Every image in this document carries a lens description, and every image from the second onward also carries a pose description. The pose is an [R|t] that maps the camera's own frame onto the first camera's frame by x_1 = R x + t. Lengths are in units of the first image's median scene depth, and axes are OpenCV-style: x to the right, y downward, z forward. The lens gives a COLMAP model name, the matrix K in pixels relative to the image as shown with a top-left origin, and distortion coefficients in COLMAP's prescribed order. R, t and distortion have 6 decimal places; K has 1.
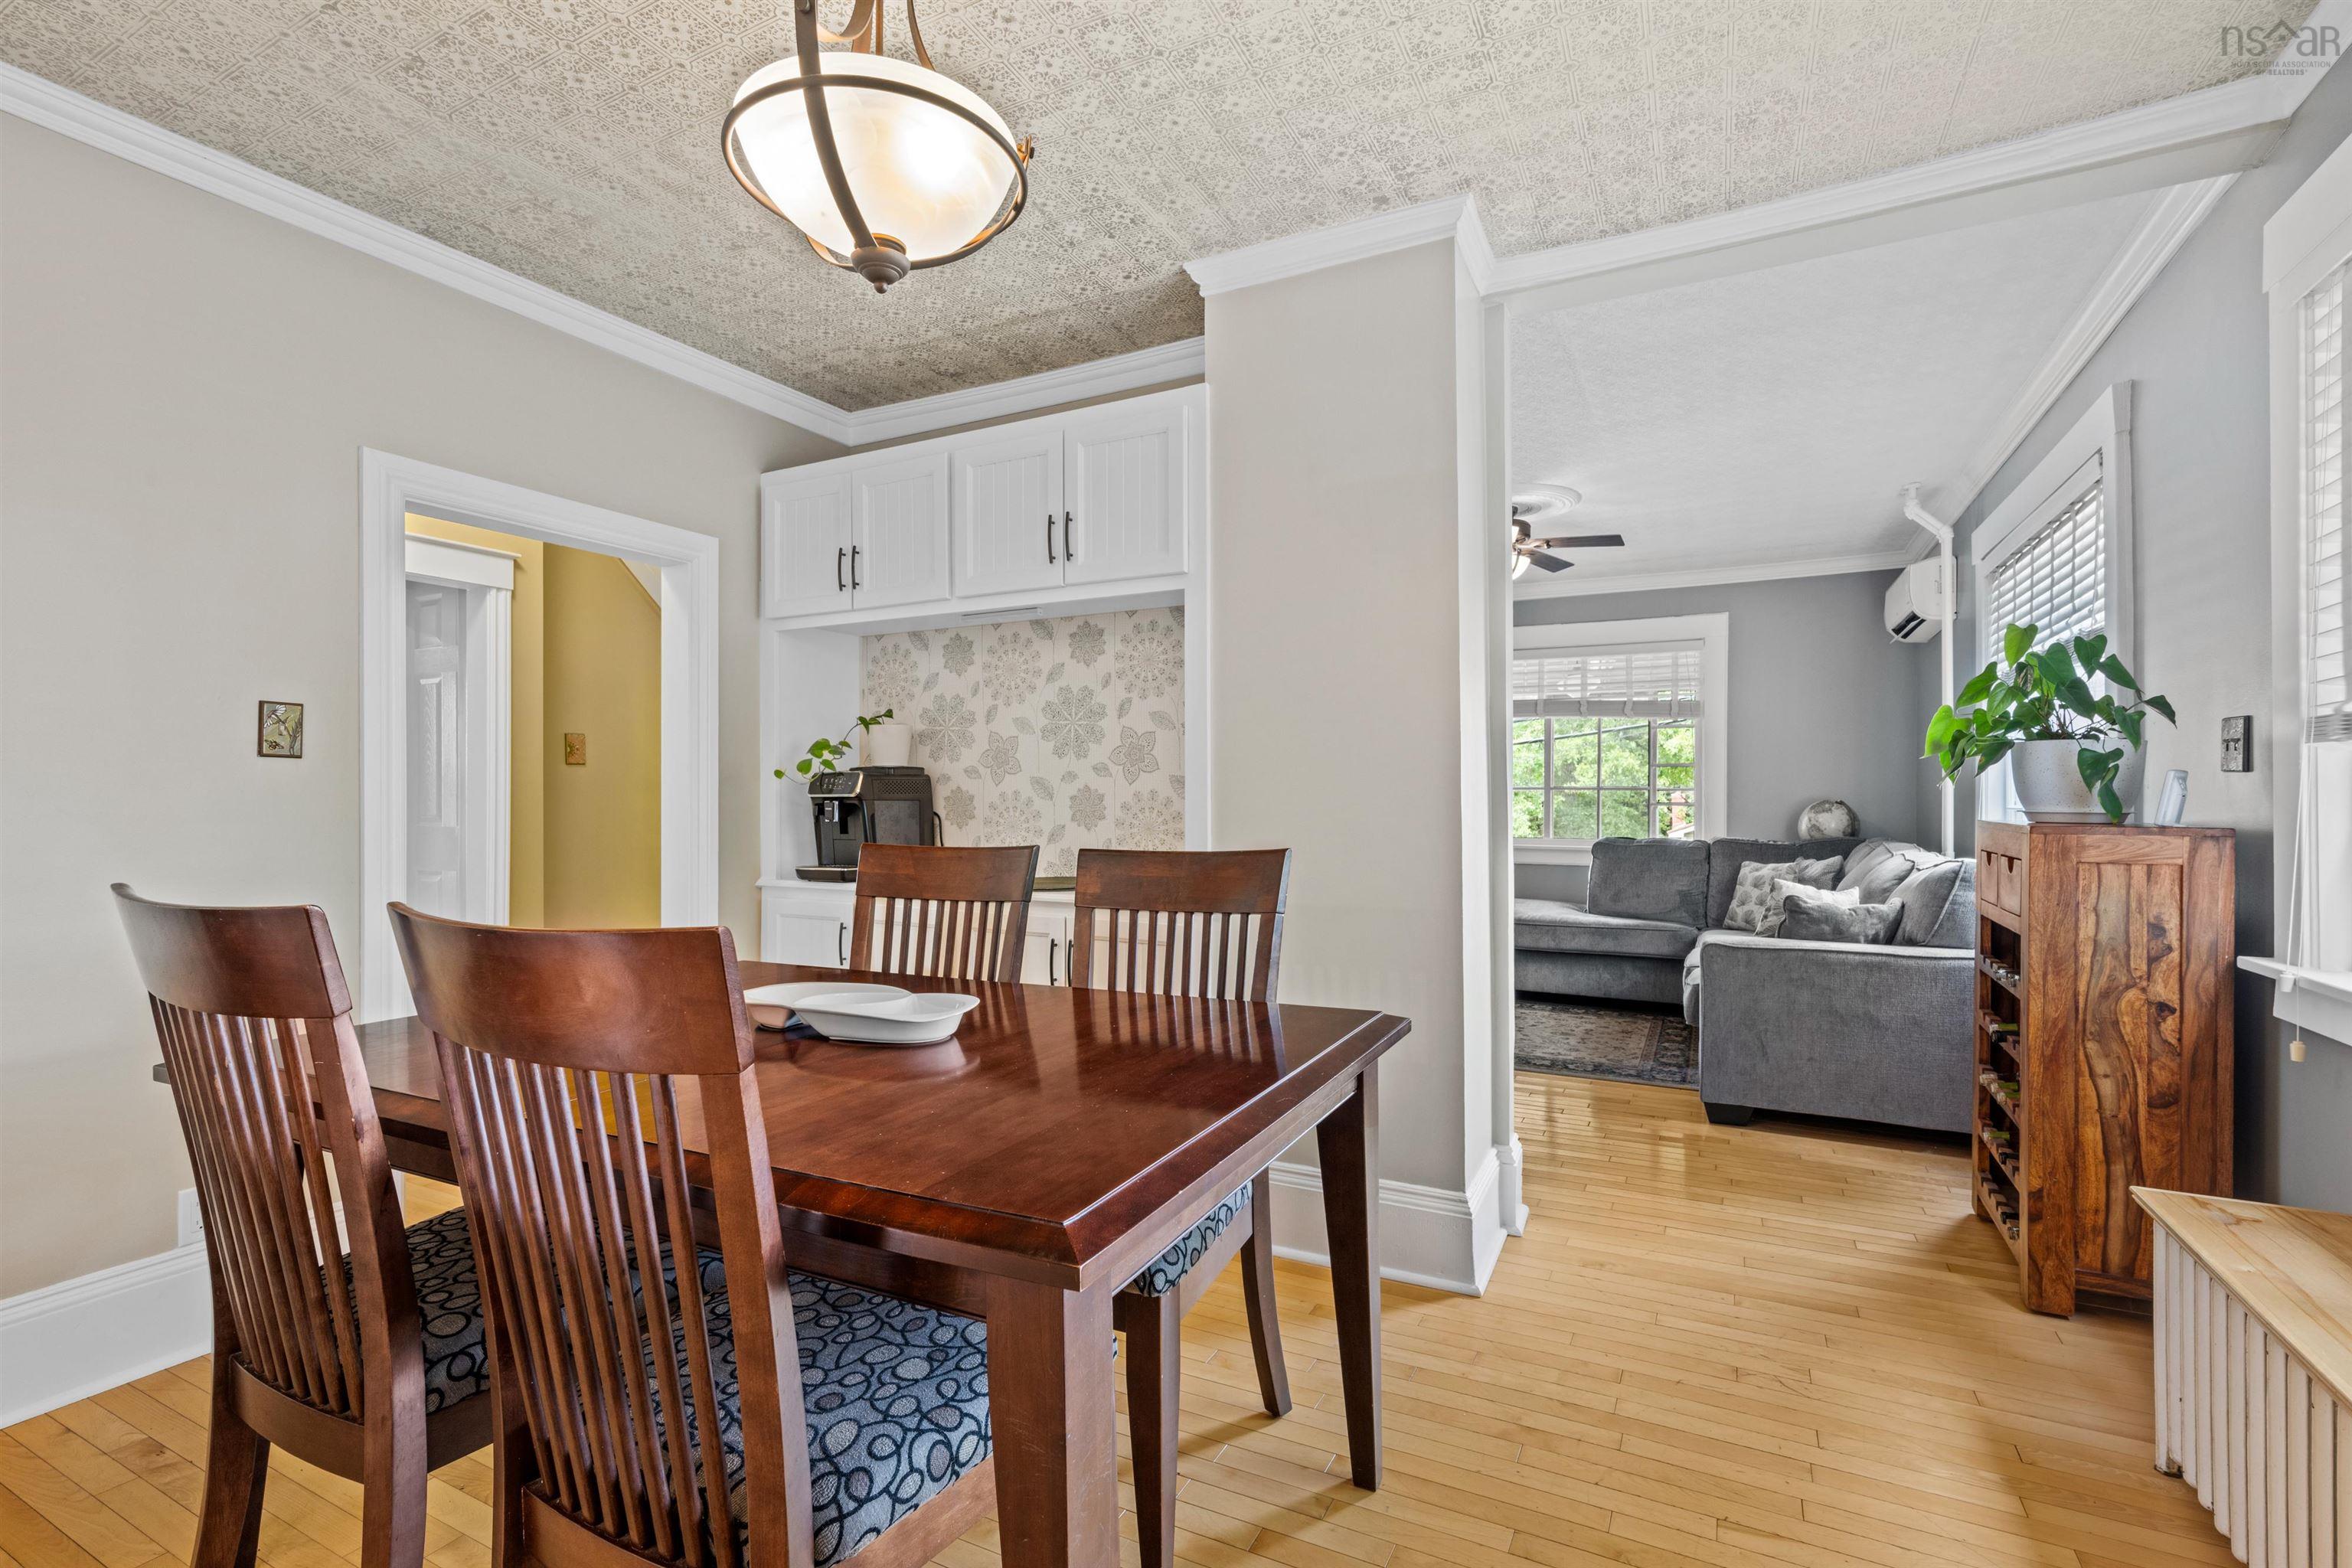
lens RADIAL K [[1048.1, 0, 1193.2], [0, 1048.1, 786.8], [0, 0, 1]] dist [0.000028, -0.000263]
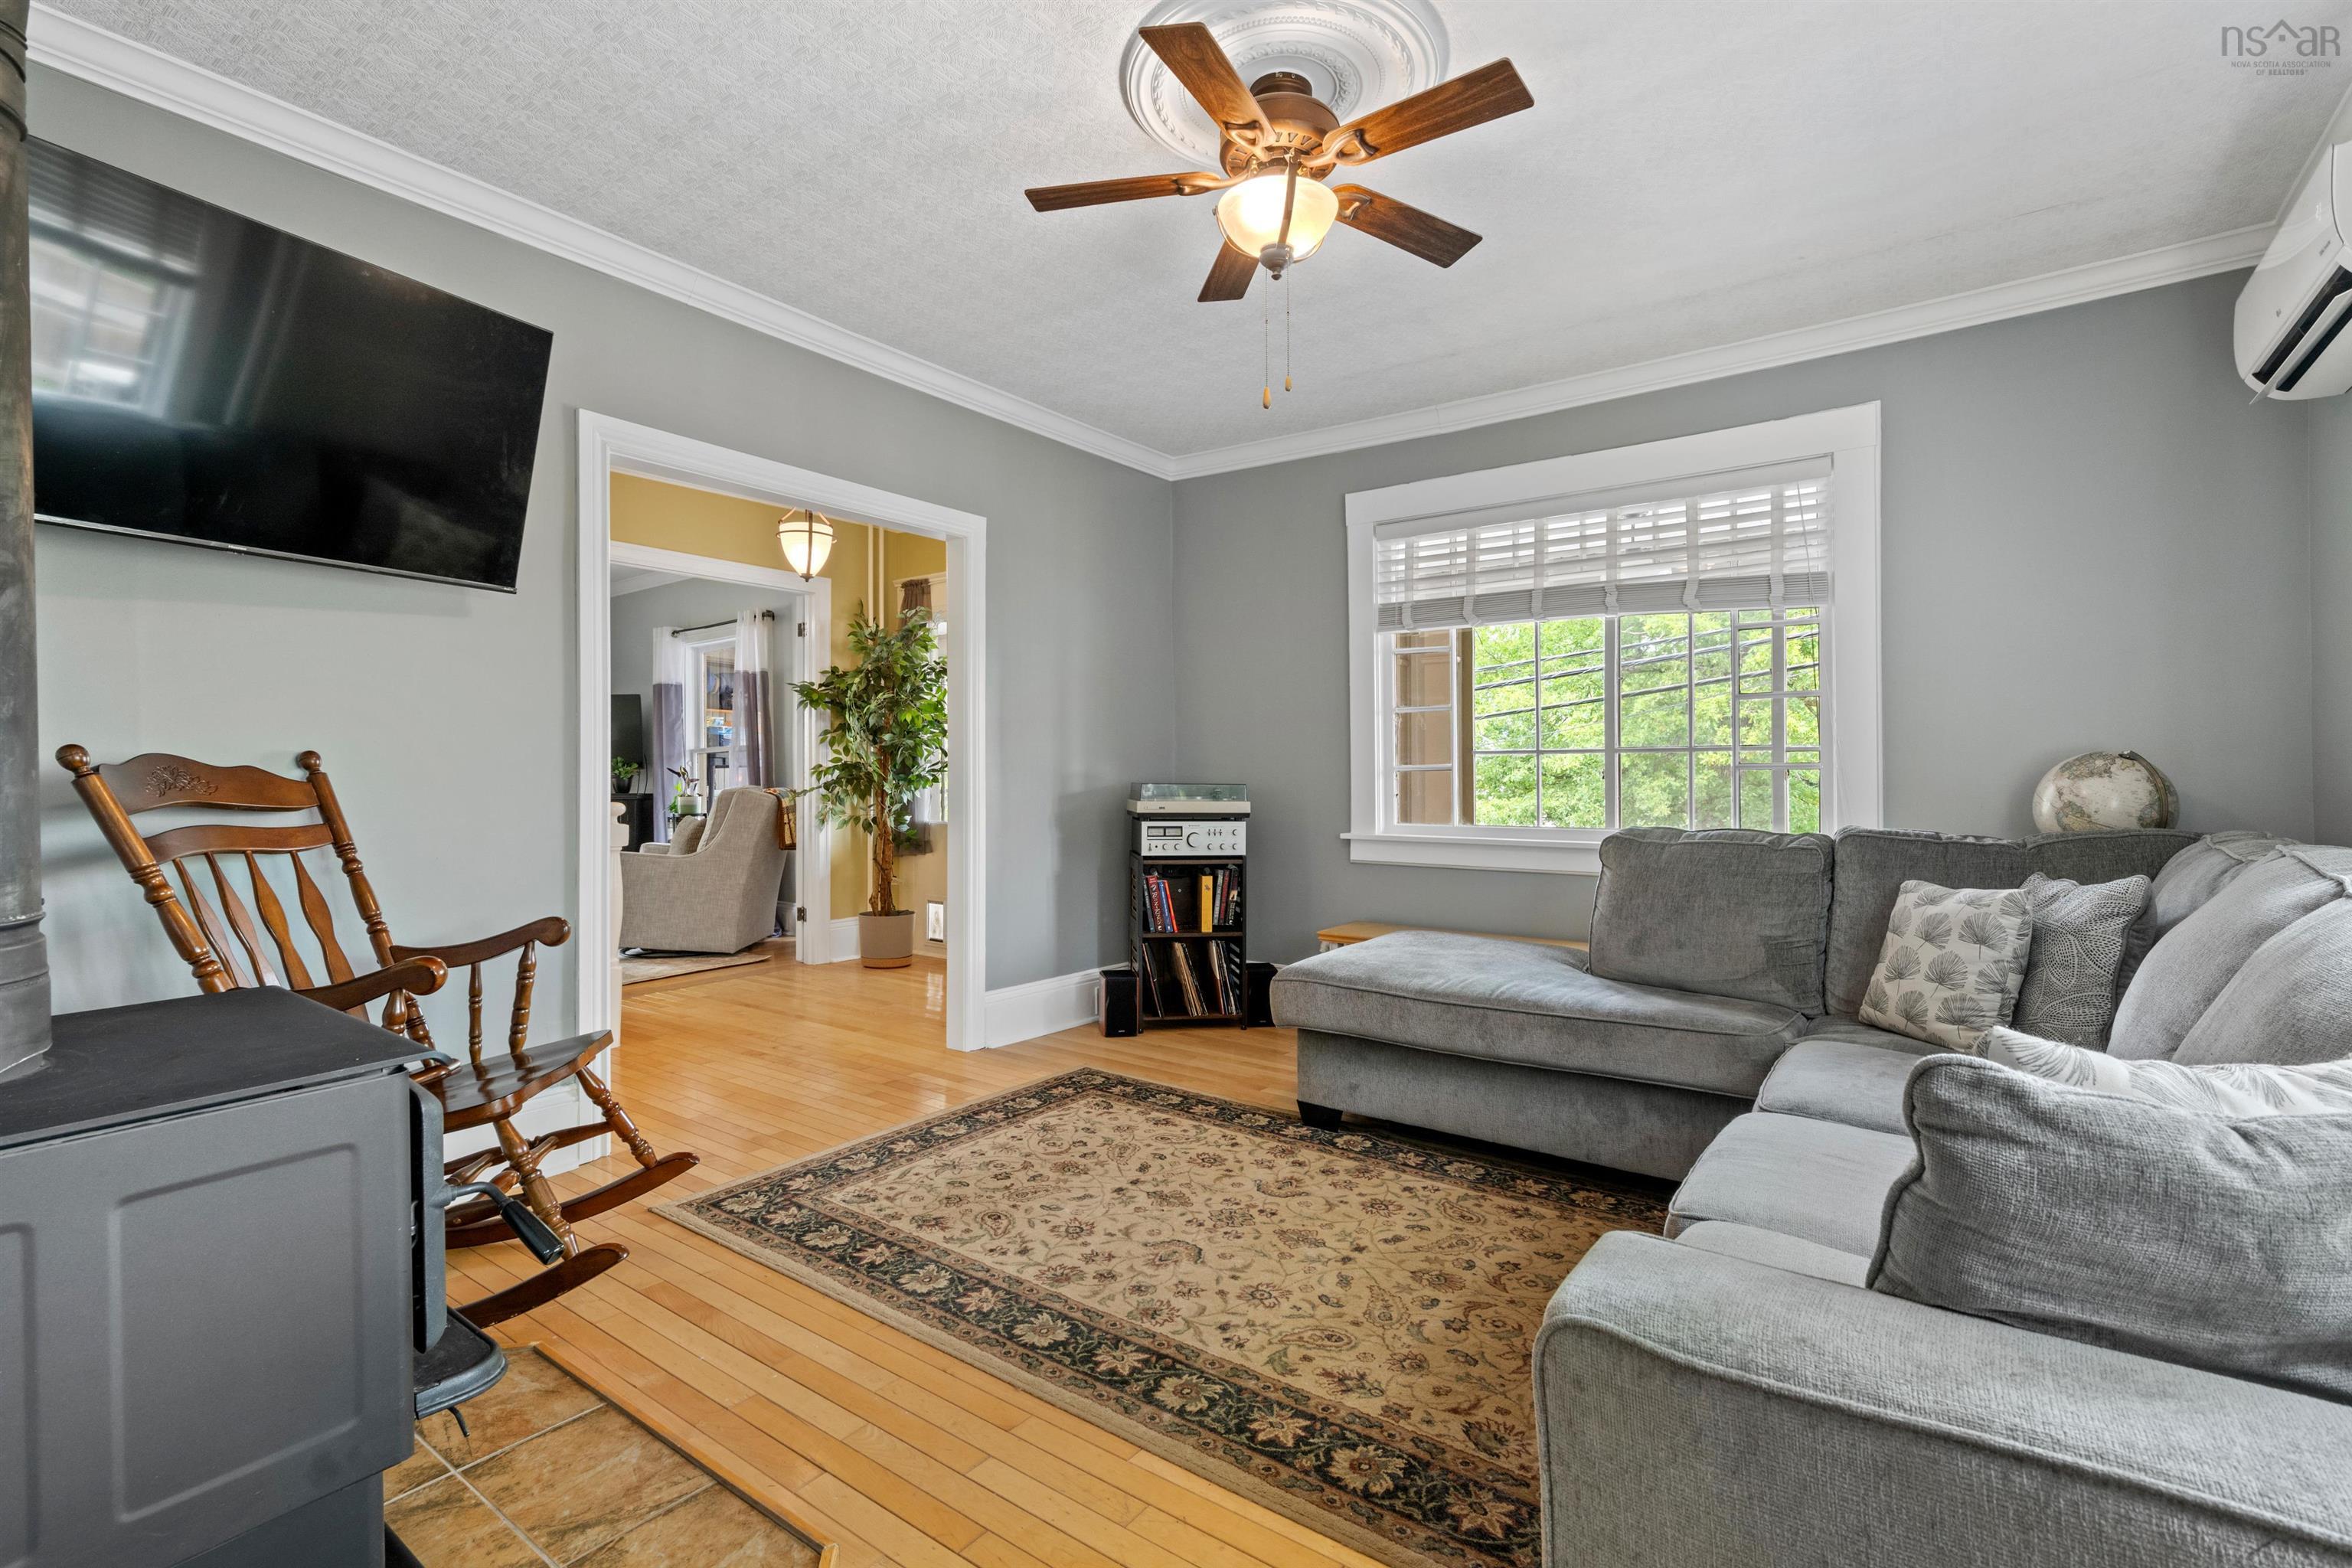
lens RADIAL K [[1065.7, 0, 1177.6], [0, 1065.7, 755.1], [0, 0, 1]] dist [-0.000712, 0.000060]
pose [[0.988036, -0.005954, -0.154111, 0.269607], [0.004200, 0.999923, -0.011706, 0.018626], [0.154169, 0.010919, 0.987984, 0.464164]]
